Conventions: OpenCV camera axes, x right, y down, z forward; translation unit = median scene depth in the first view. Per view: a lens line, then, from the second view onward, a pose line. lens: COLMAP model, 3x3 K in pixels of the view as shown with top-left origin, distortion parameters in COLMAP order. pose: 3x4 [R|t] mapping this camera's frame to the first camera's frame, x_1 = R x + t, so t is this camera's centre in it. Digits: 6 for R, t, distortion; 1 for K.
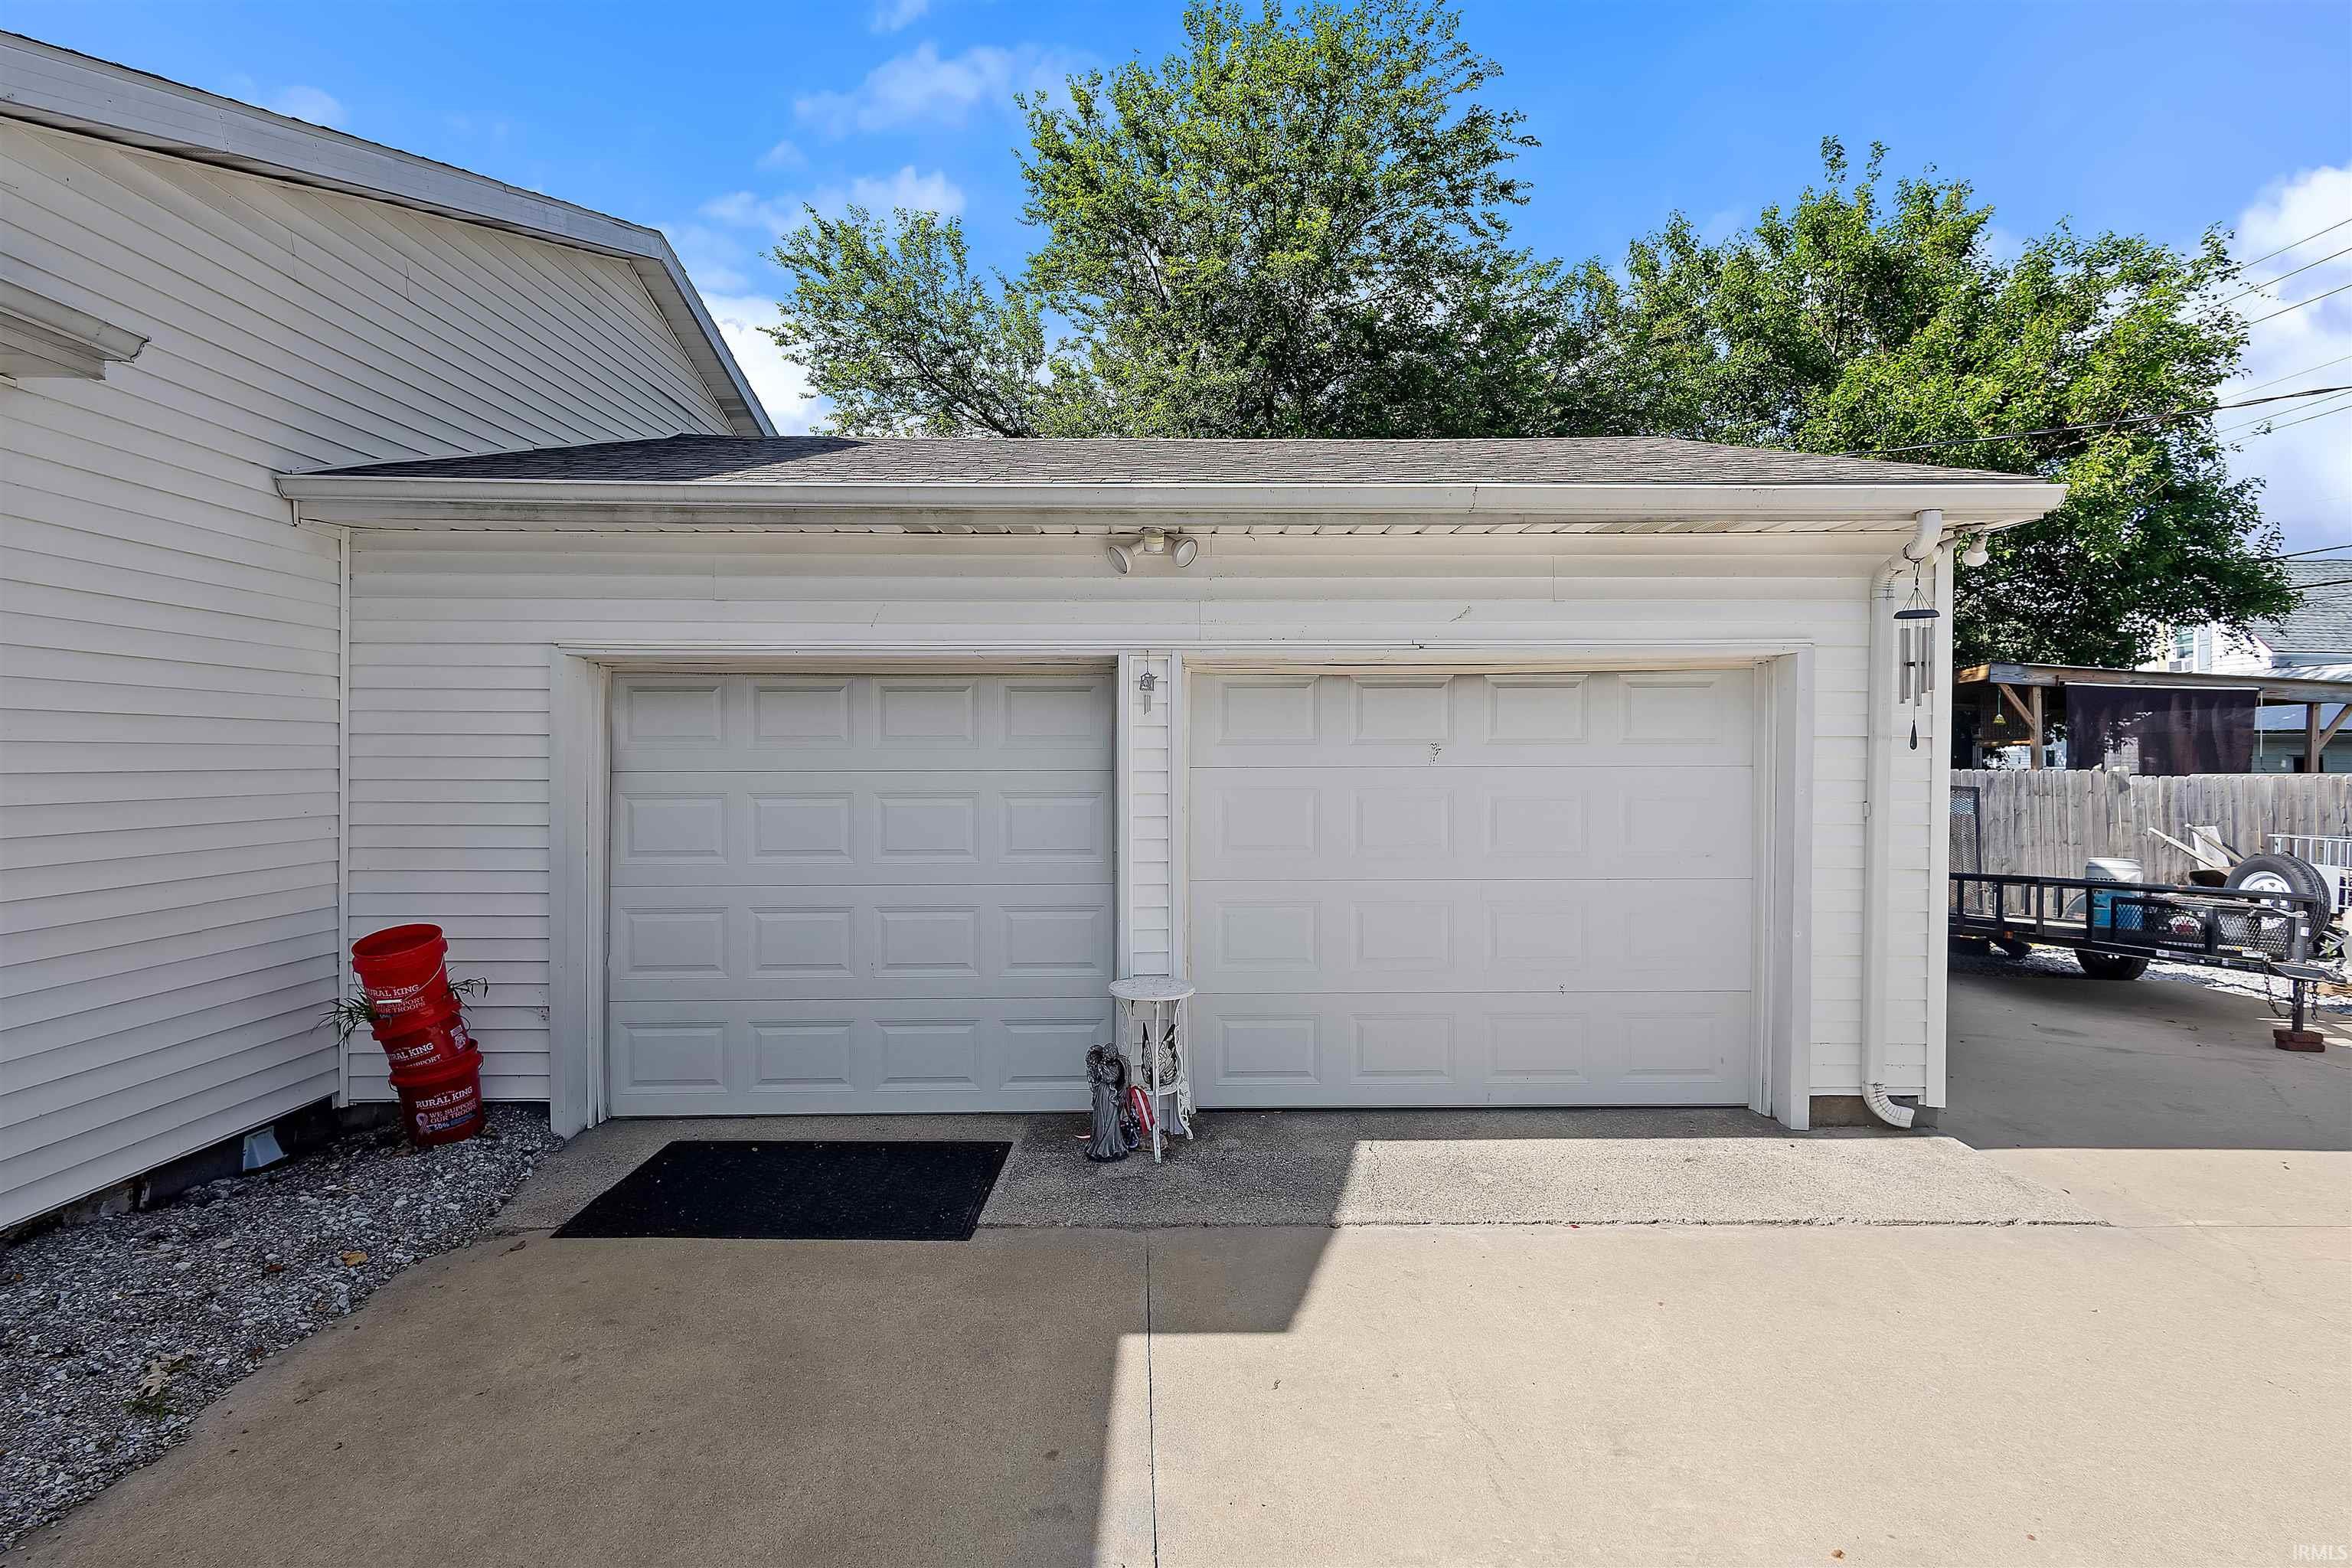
lens RADIAL K [[1085.2, 0, 1174.5], [0, 1085.2, 774.2], [0, 0, 1]] dist [0.002603, 0.000092]
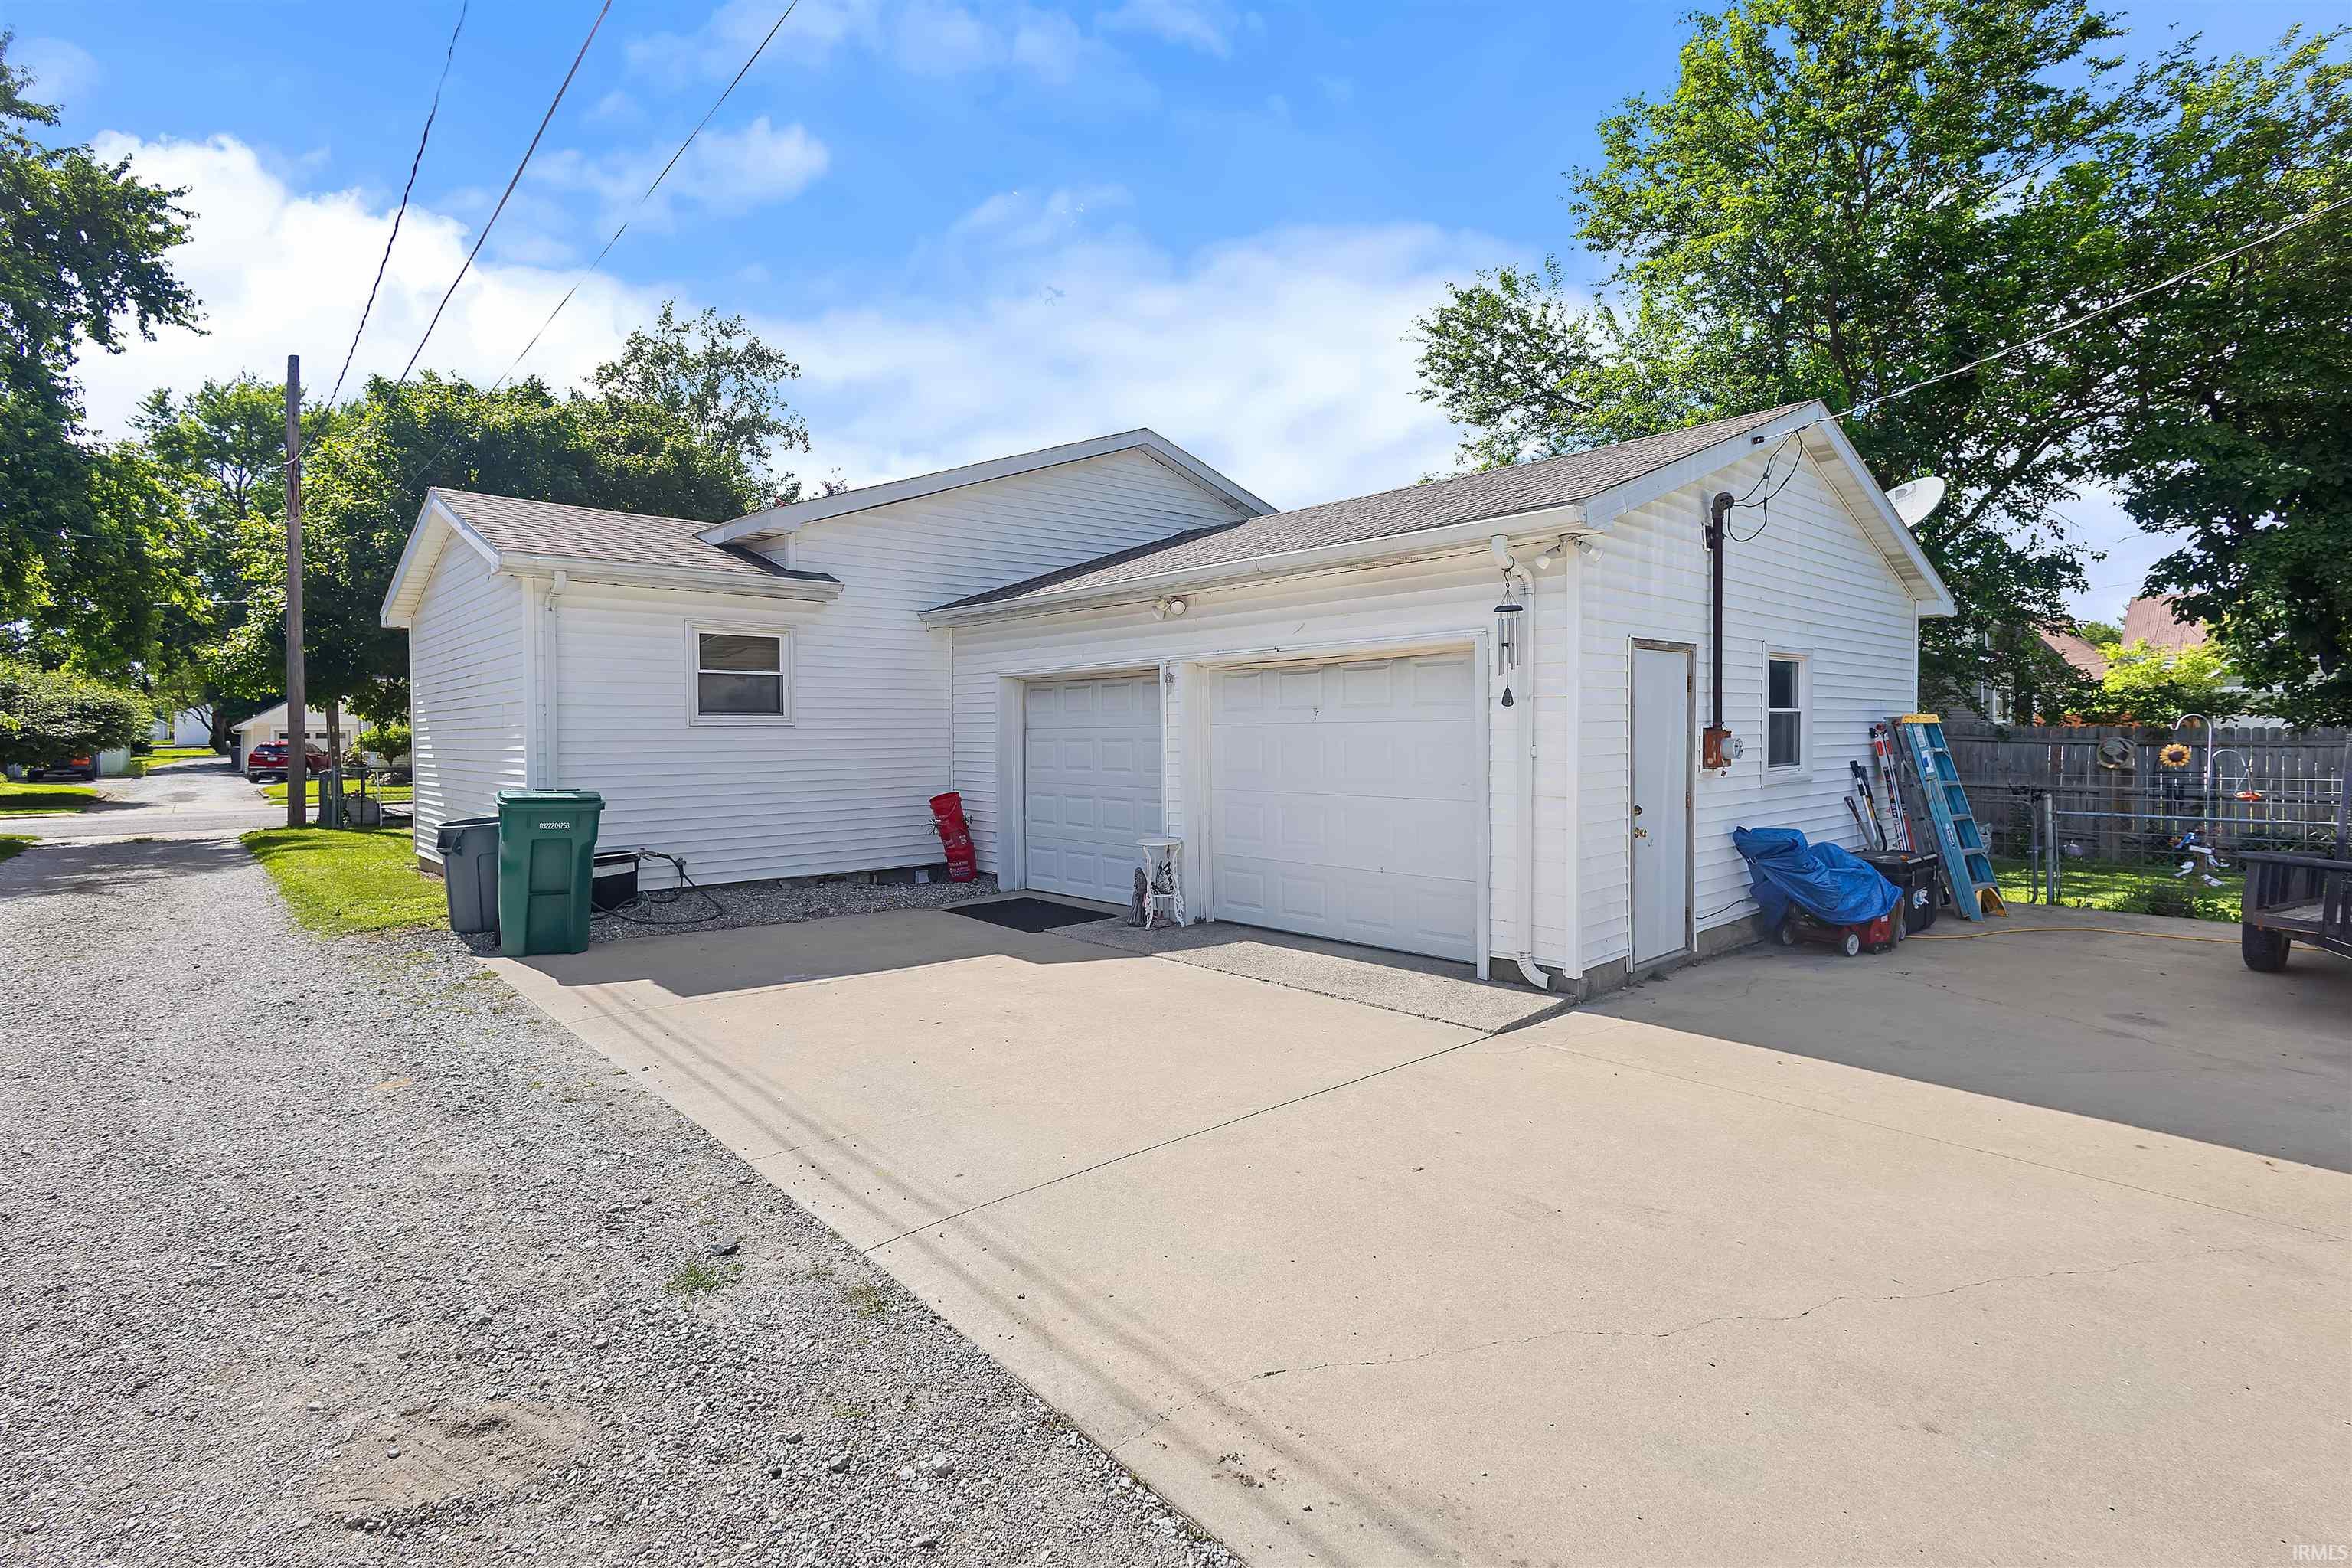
lens RADIAL K [[1085.2, 0, 1173.9], [0, 1085.2, 770.8], [0, 0, 1]] dist [0.002603, 0.000092]
pose [[0.660722, 0.022551, -0.750292, 1.368883], [-0.006283, 0.999680, 0.024513, 0.027542], [0.750604, -0.011482, 0.660652, -0.220804]]
